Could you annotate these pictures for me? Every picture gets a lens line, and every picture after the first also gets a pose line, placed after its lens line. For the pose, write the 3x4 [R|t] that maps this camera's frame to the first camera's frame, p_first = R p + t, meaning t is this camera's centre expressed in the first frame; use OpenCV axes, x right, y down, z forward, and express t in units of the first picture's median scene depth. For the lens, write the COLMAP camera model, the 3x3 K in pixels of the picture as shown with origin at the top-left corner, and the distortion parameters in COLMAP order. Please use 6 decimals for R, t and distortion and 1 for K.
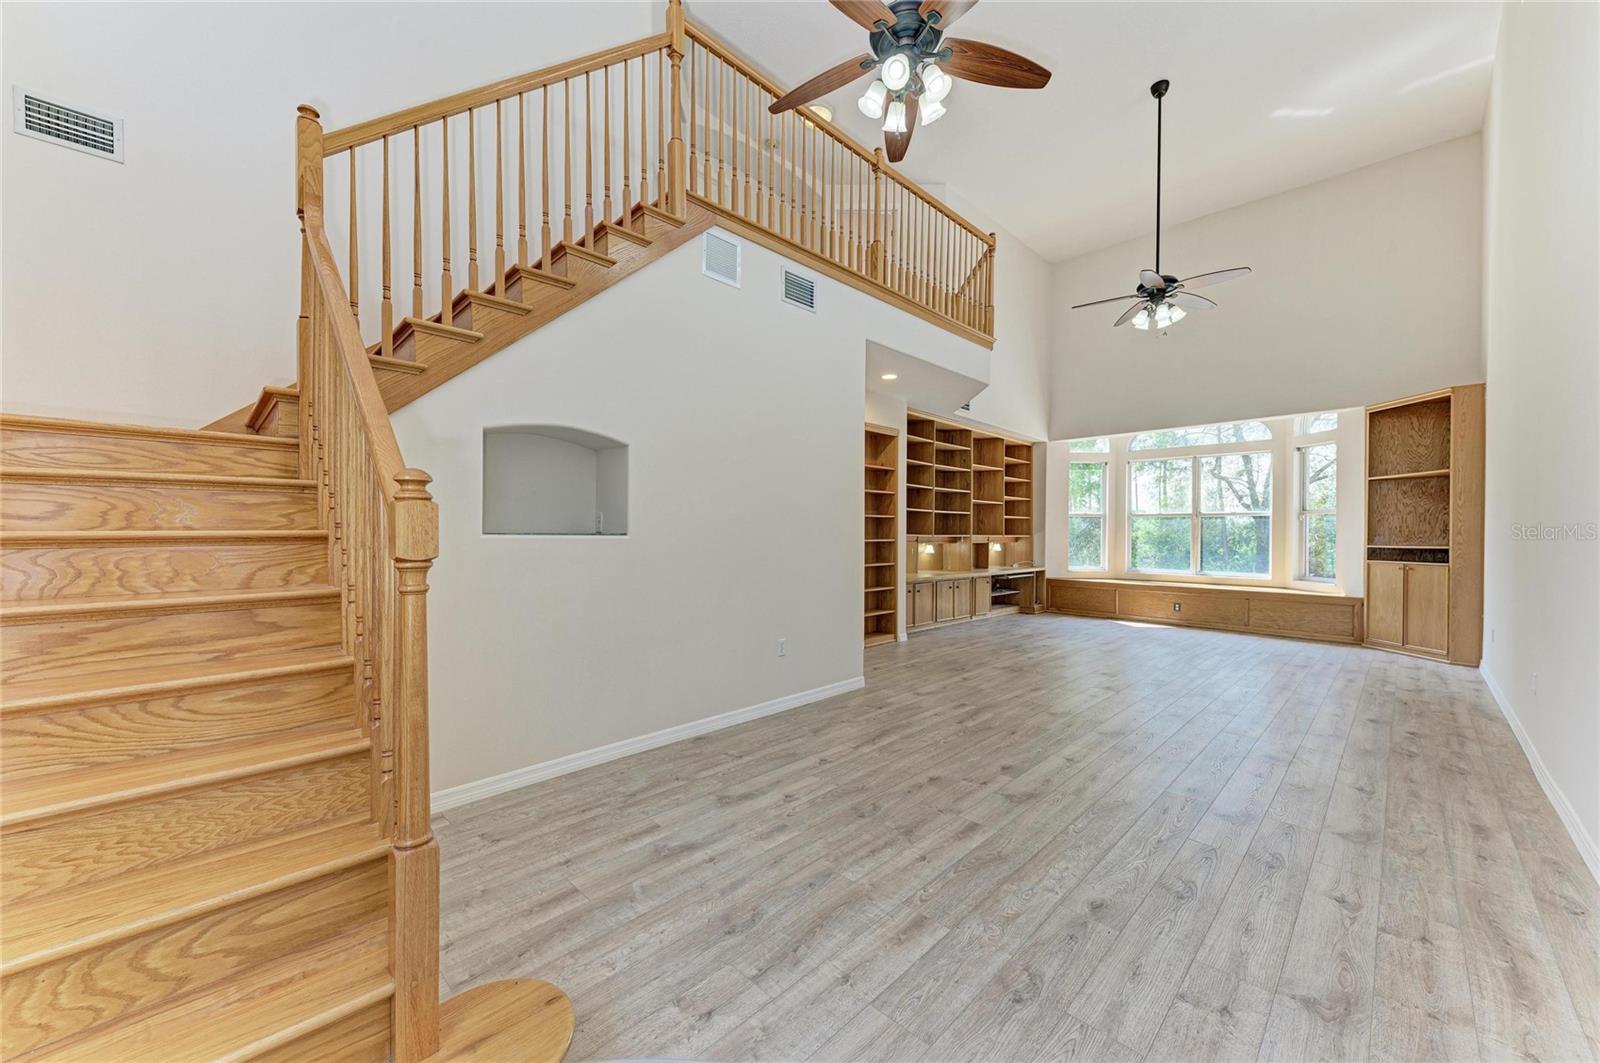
lens RADIAL K [[615.8, 0, 779.7], [0, 615.8, 536.2], [0, 0, 1]] dist [0.007065, -0.002532]
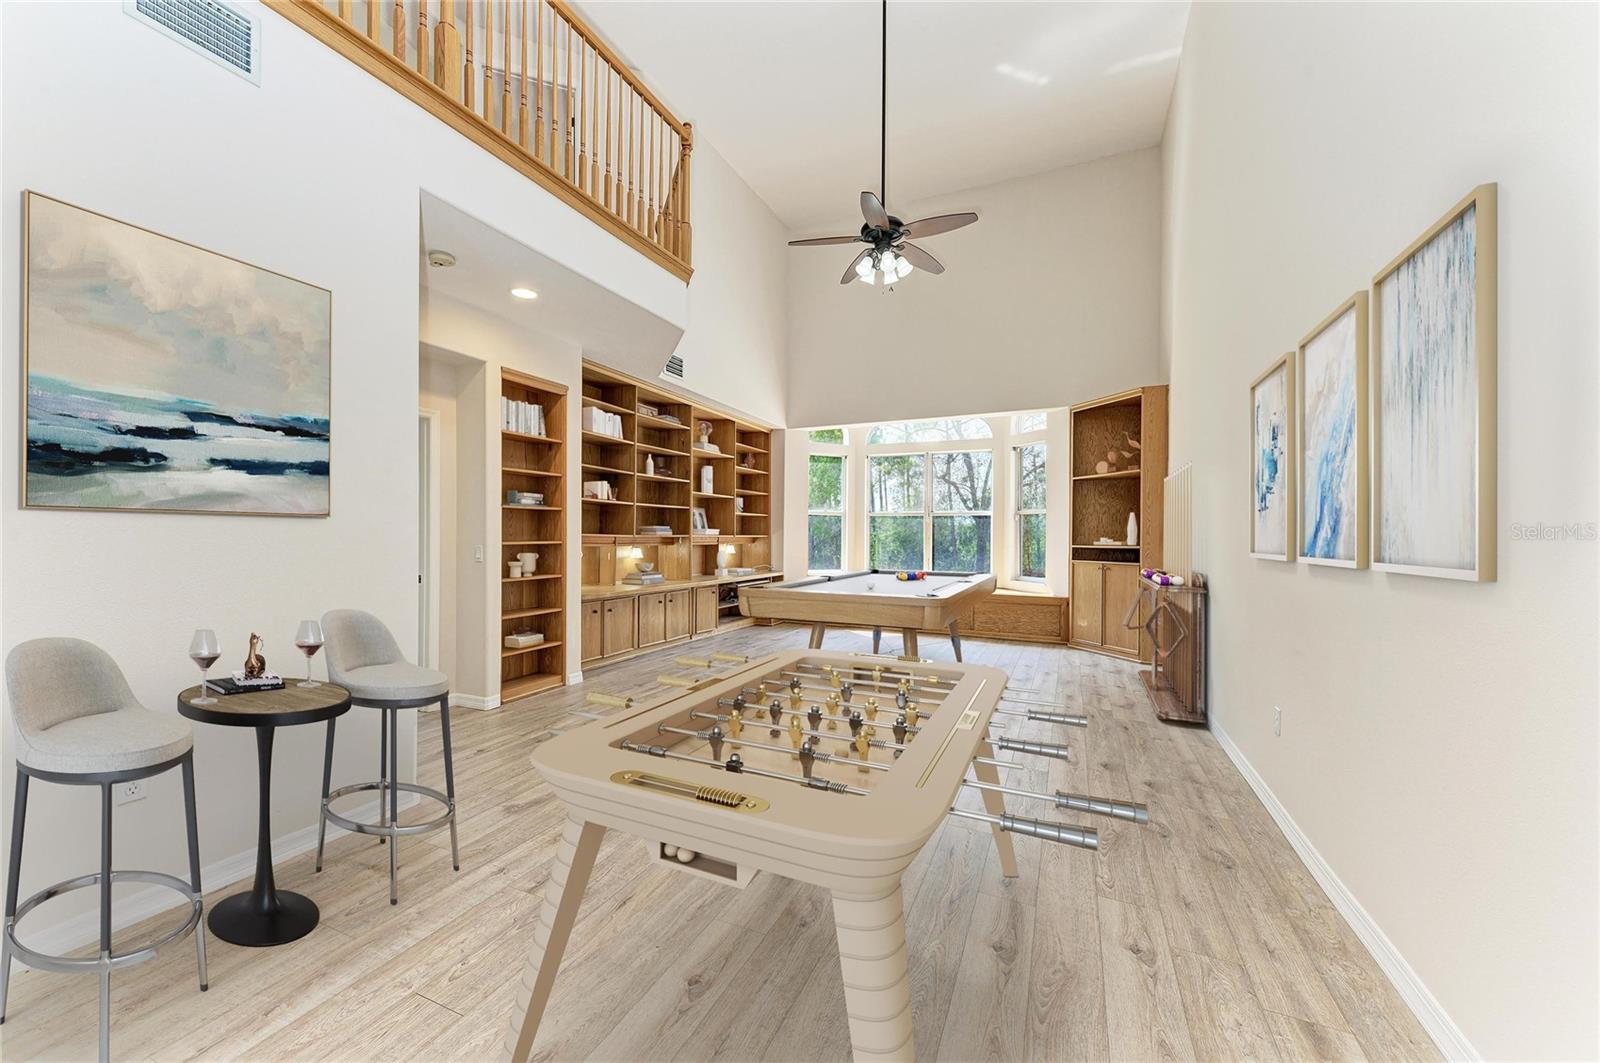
lens RADIAL K [[615.8, 0, 792.5], [0, 615.8, 533.8], [0, 0, 1]] dist [0.007065, -0.002532]
pose [[0.932741, 0.000641, 0.360547, 0.165494], [0.000605, 0.999994, -0.003342, -0.000597], [-0.360547, 0.003335, 0.932735, 0.228057]]
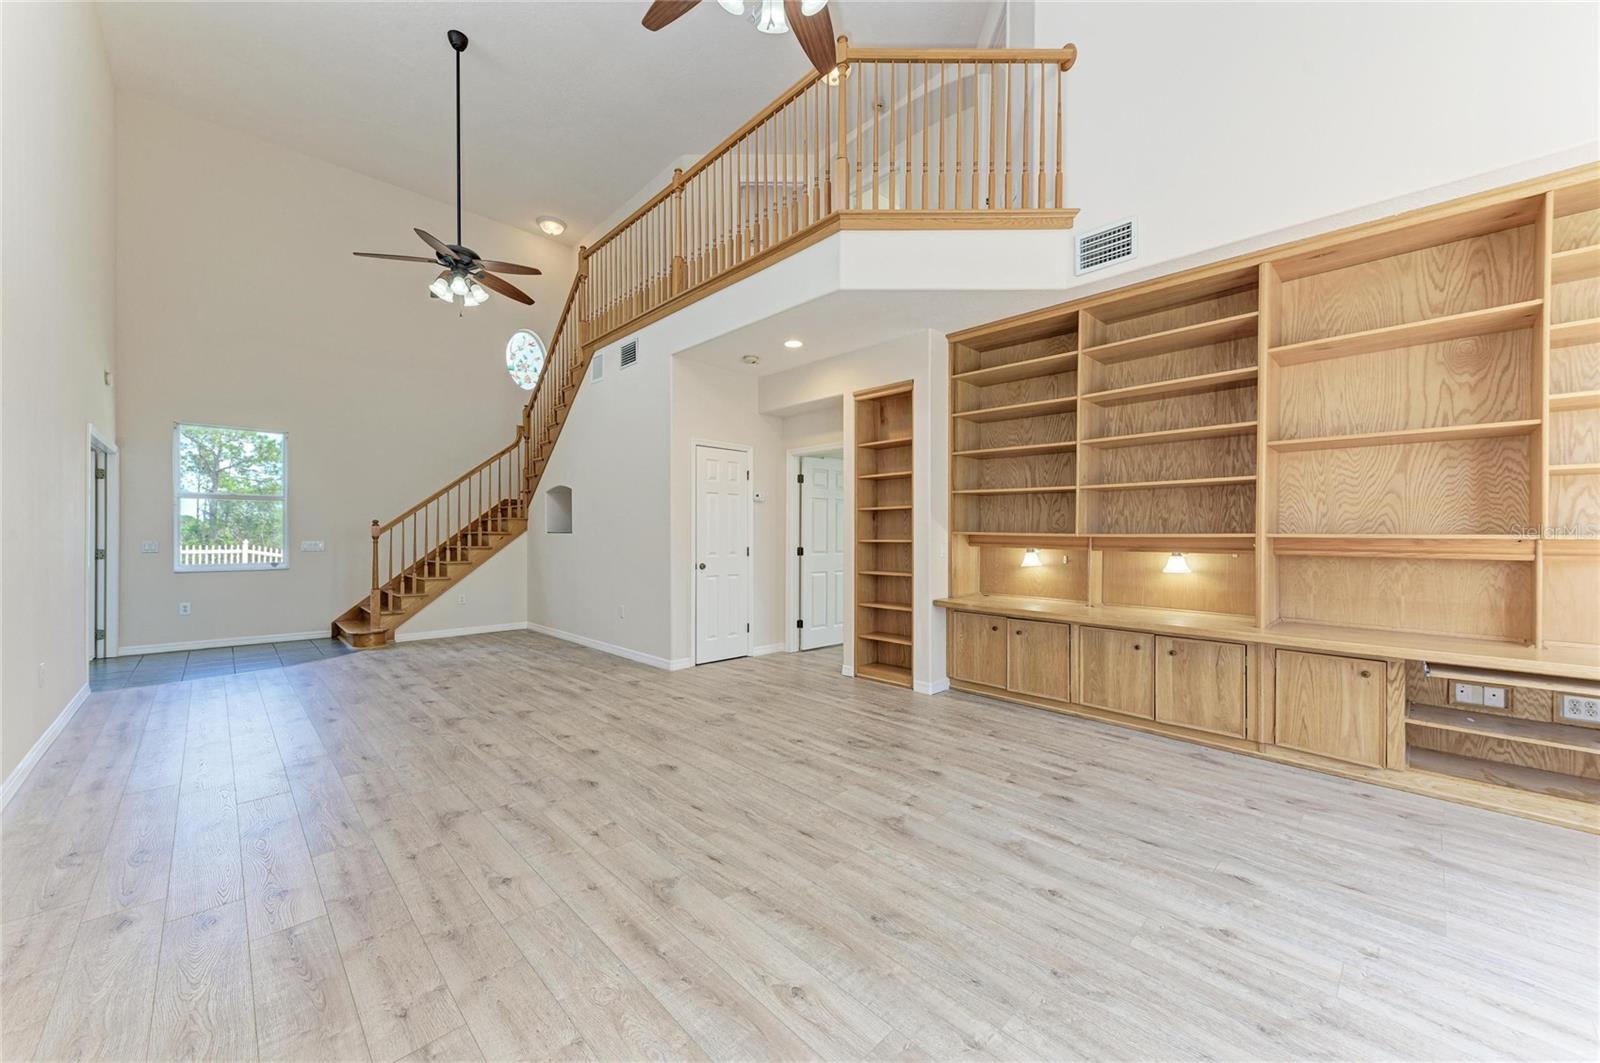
lens RADIAL K [[615.8, 0, 813.4], [0, 615.8, 526.1], [0, 0, 1]] dist [0.007065, -0.002532]
pose [[-0.009646, -0.017854, -0.999794, 0.813553], [-0.005880, 0.999824, -0.017798, 0.003748], [0.999936, 0.005707, -0.009749, 0.834128]]
